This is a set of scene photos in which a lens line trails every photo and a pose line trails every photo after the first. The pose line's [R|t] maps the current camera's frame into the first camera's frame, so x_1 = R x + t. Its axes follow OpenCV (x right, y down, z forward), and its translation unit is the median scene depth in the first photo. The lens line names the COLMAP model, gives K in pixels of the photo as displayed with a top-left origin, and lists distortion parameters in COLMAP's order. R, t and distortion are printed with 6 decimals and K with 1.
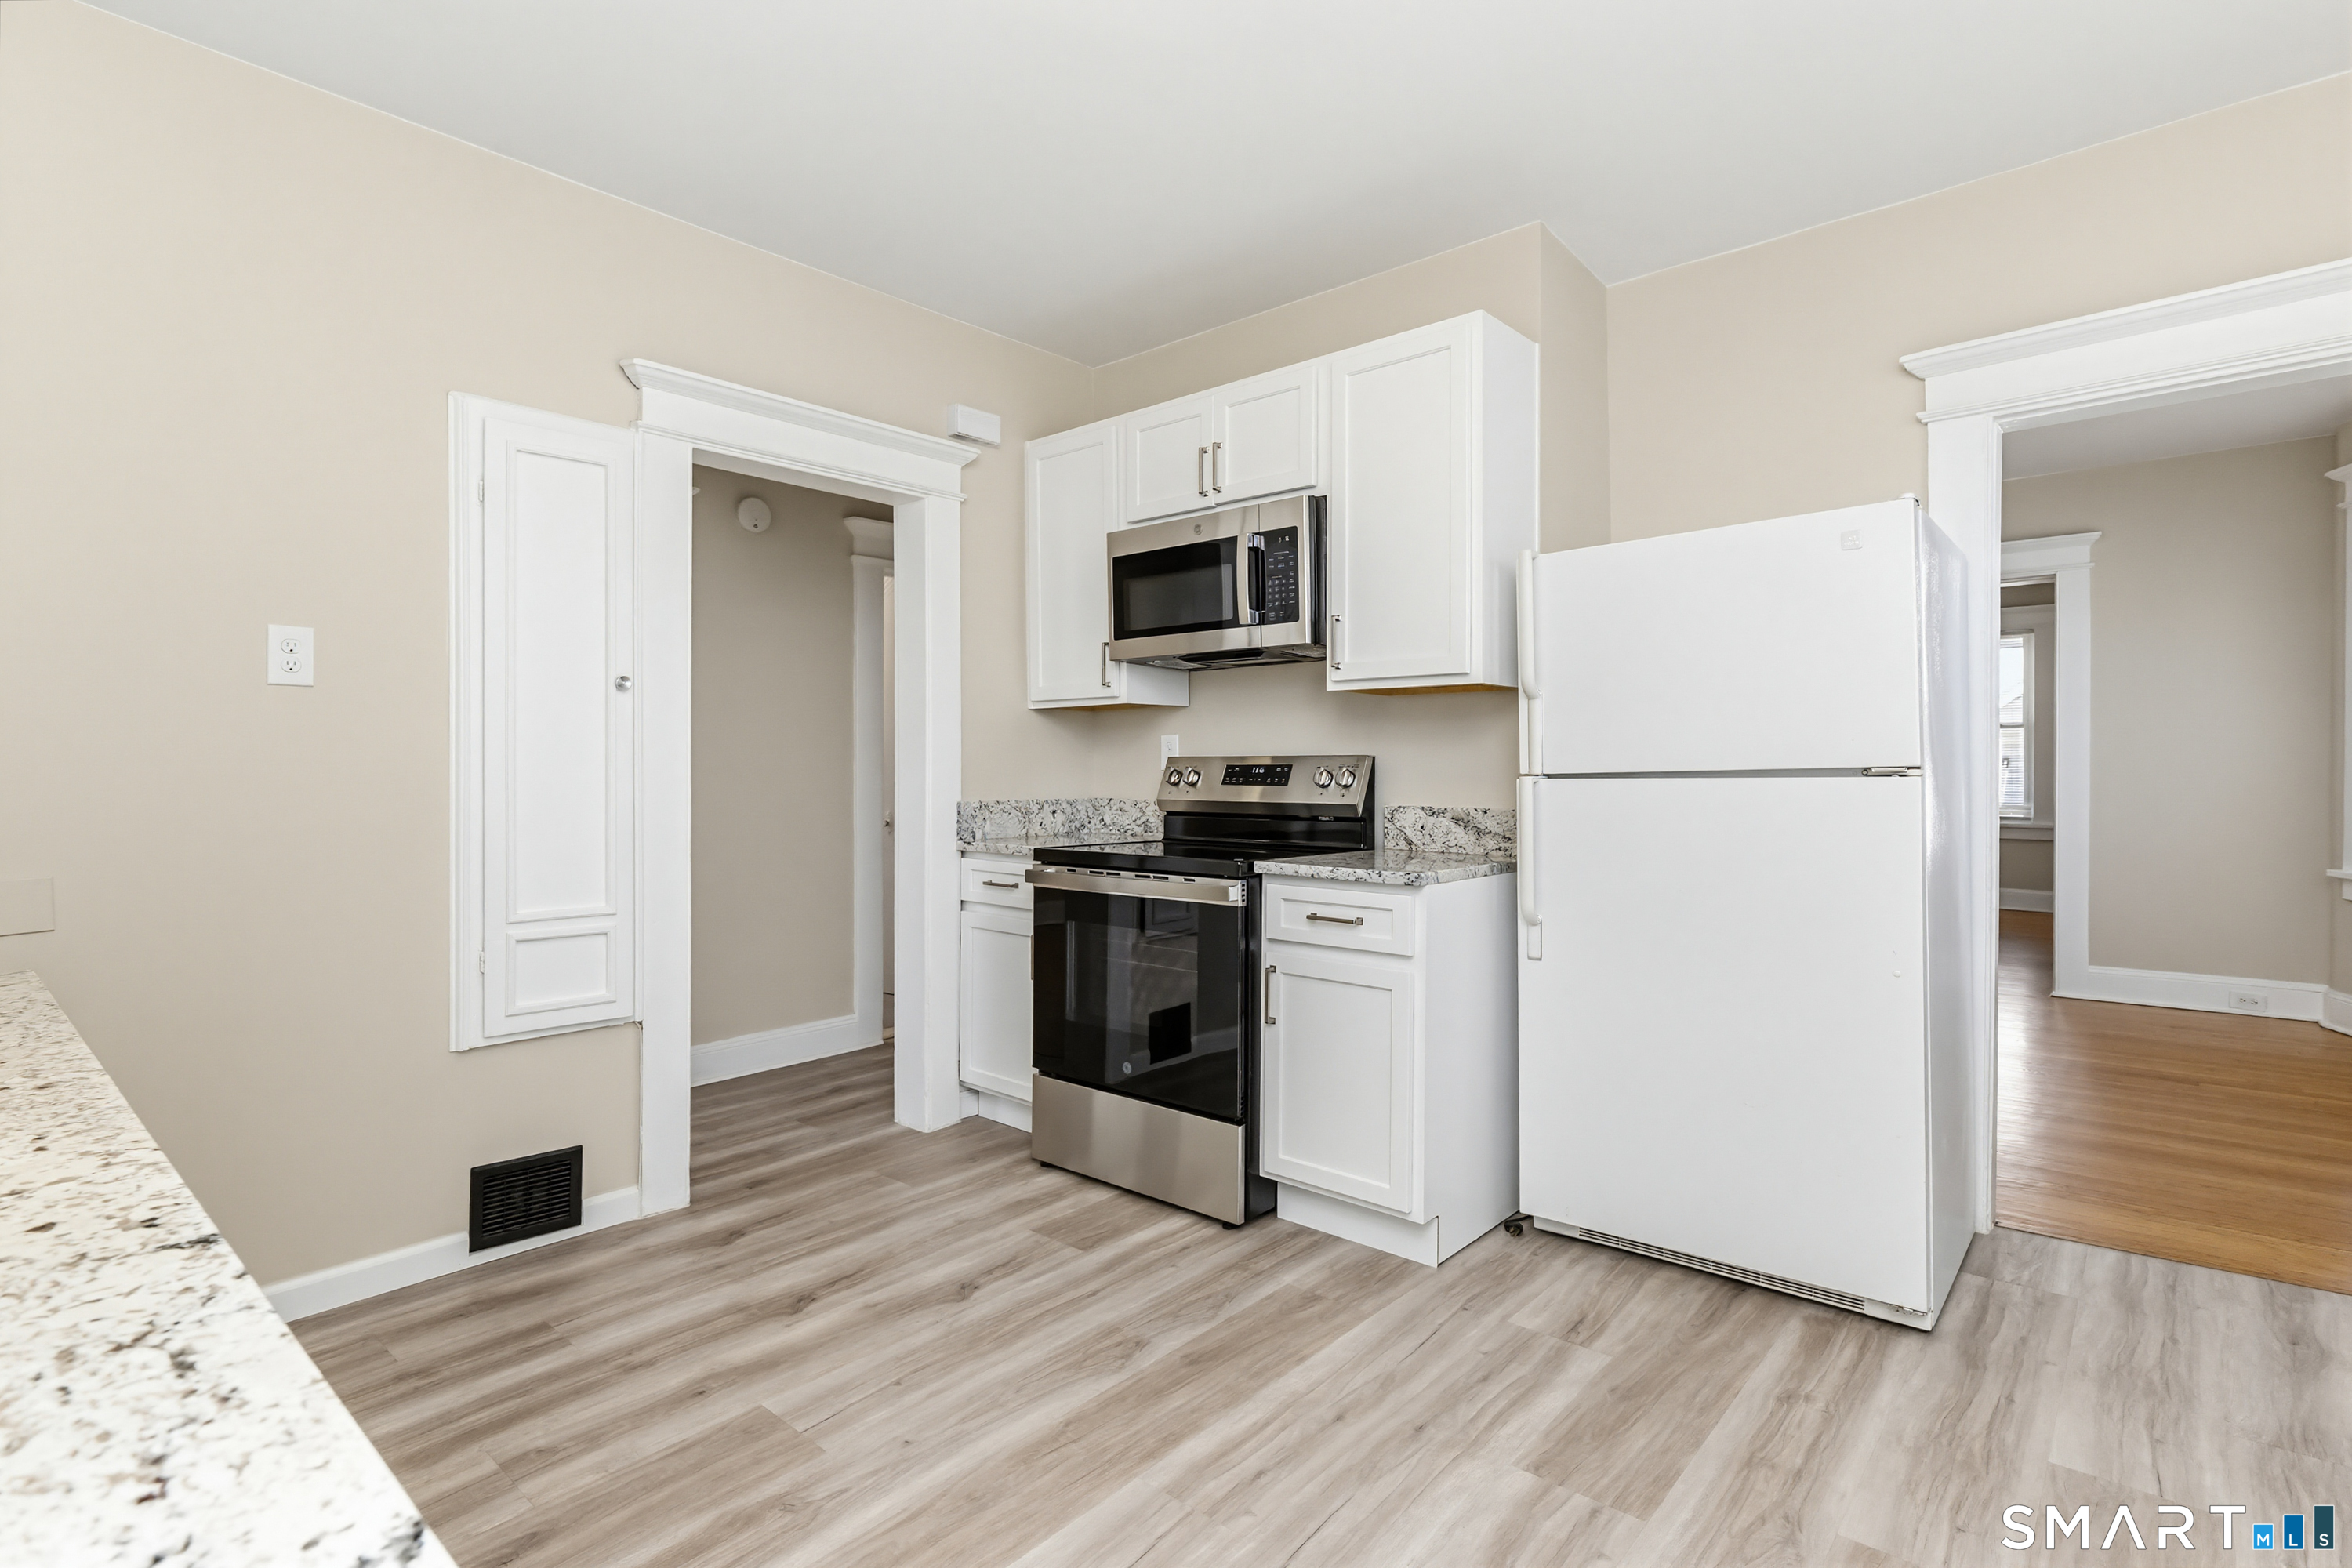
lens RADIAL K [[1172.6, 0, 1172.4], [0, 1172.6, 769.8], [0, 0, 1]] dist [0.002180, 0.000018]
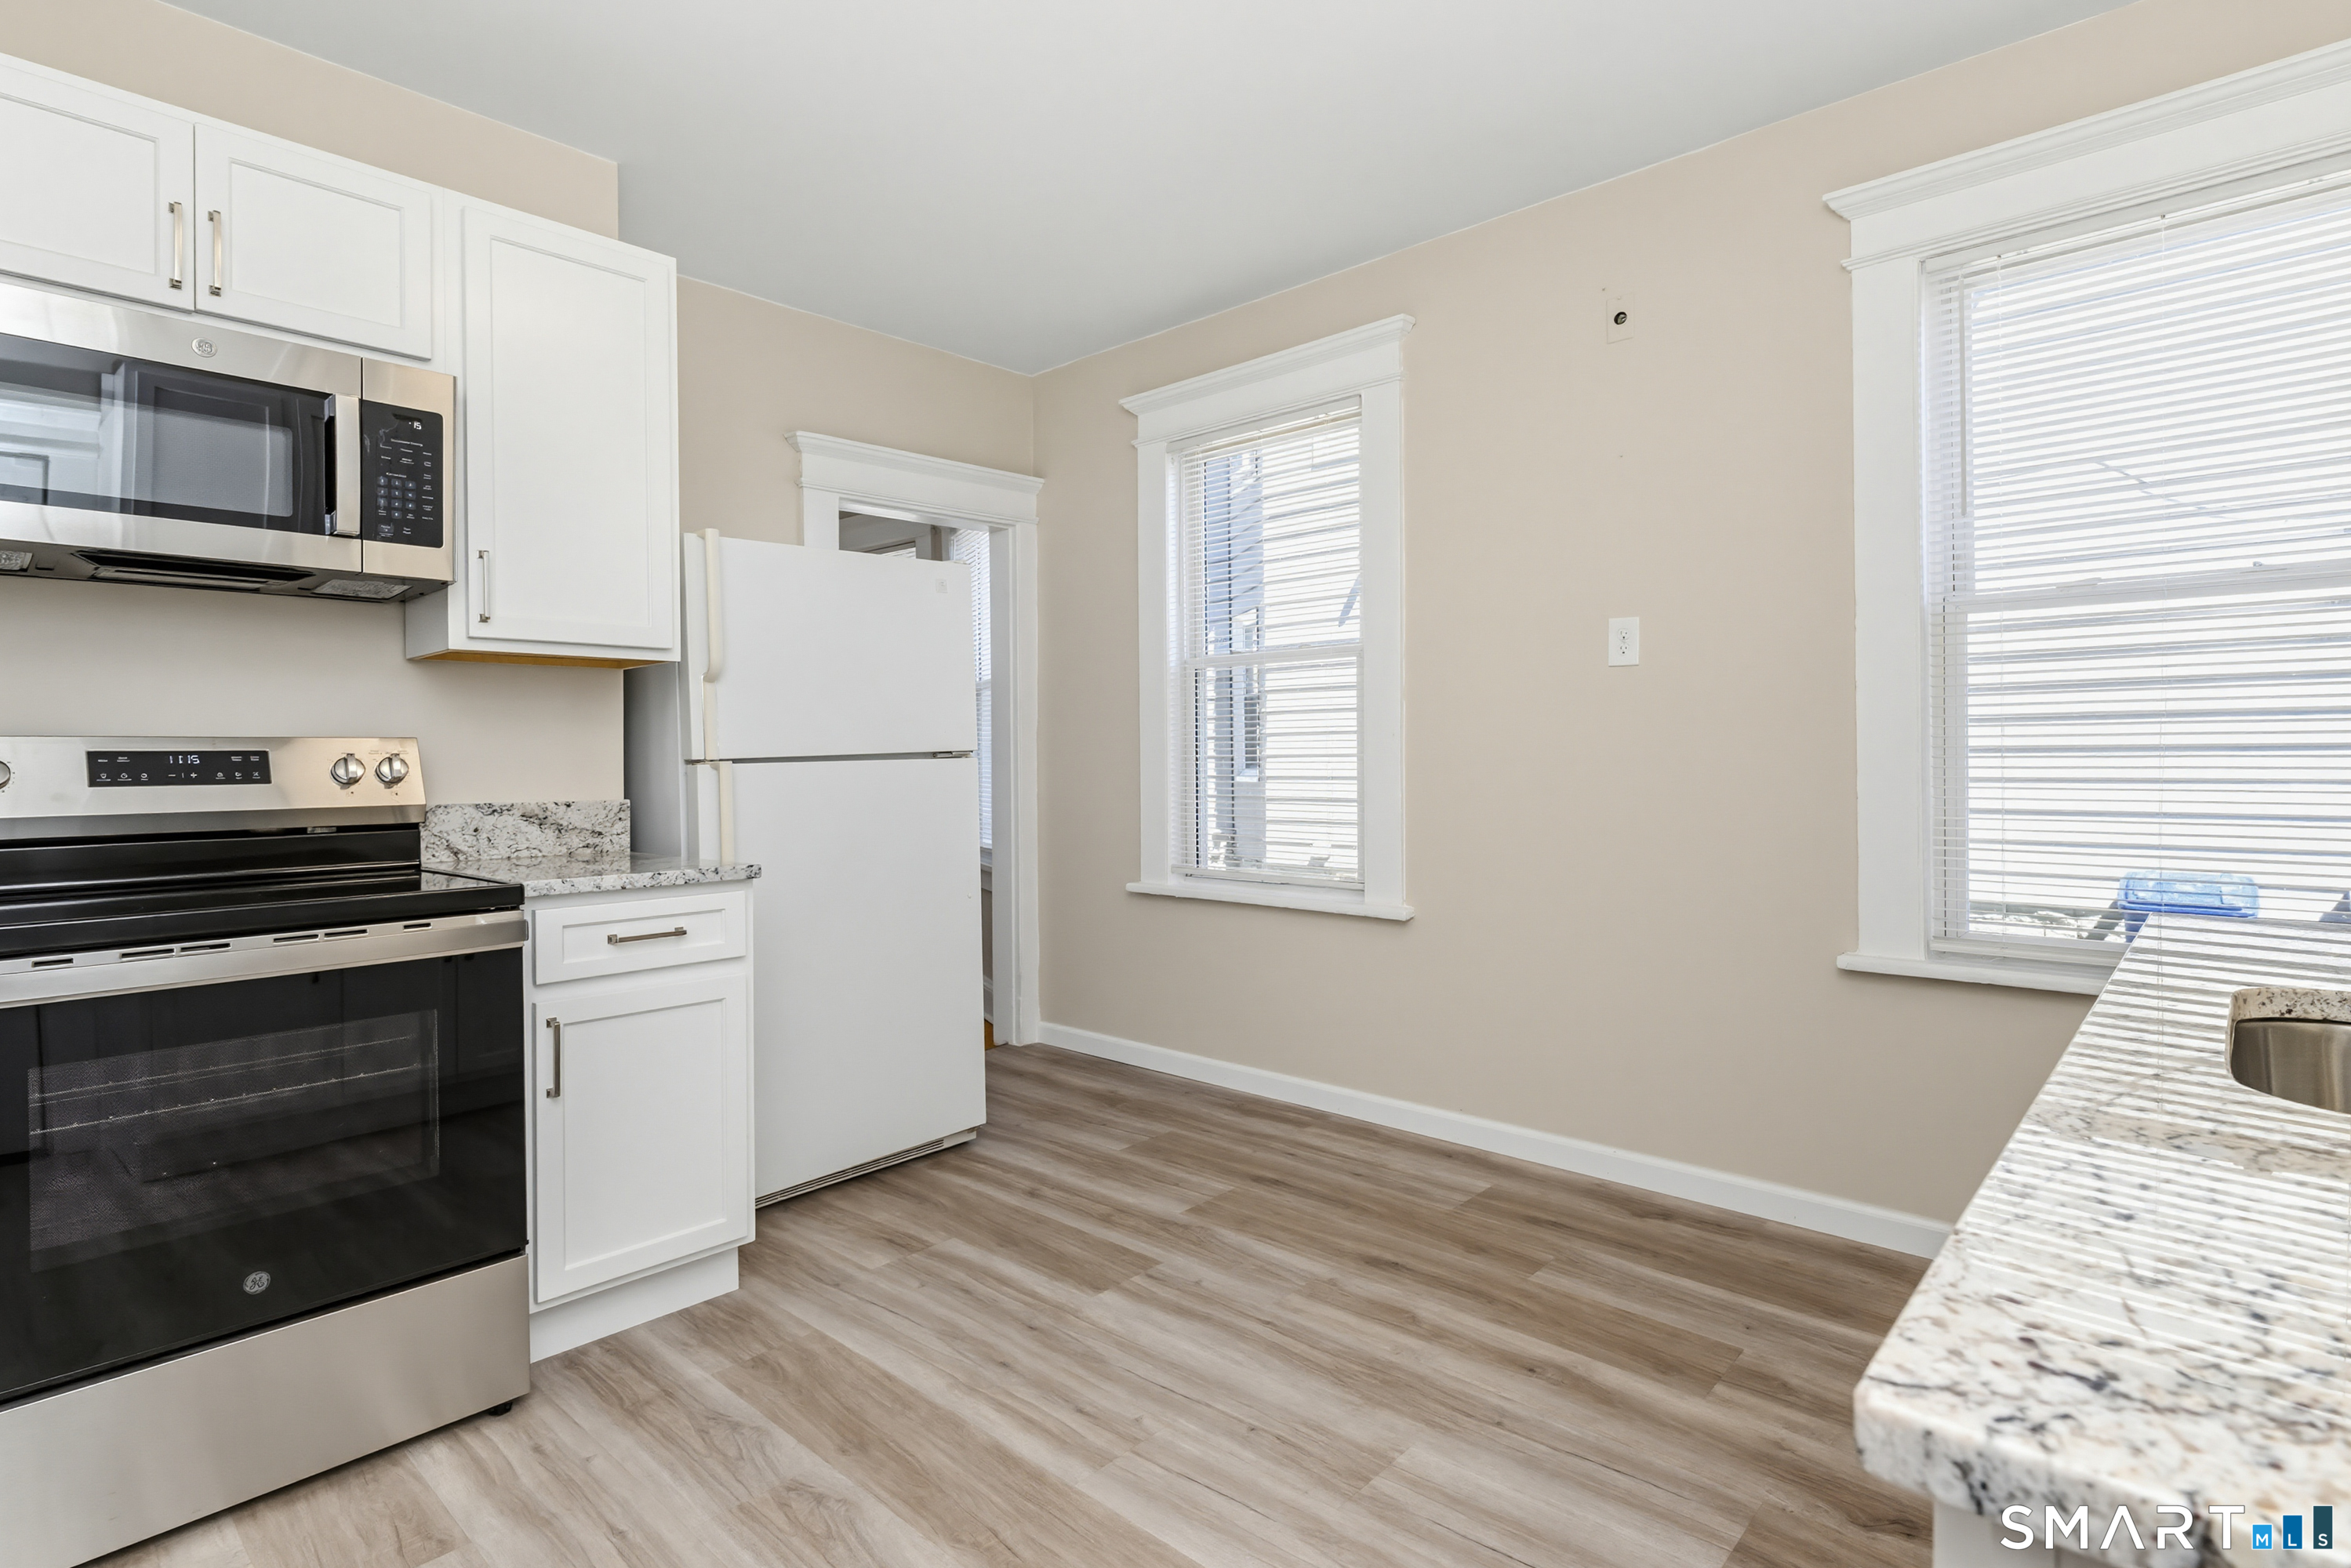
lens RADIAL K [[1171.9, 0, 1171.9], [0, 1171.9, 769.8], [0, 0, 1]] dist [0.002180, 0.000018]
pose [[0.008228, -0.012021, 0.999894, -0.760007], [0.011902, 0.999858, 0.011922, 0.006332], [-0.999895, 0.011803, 0.008370, 0.702173]]
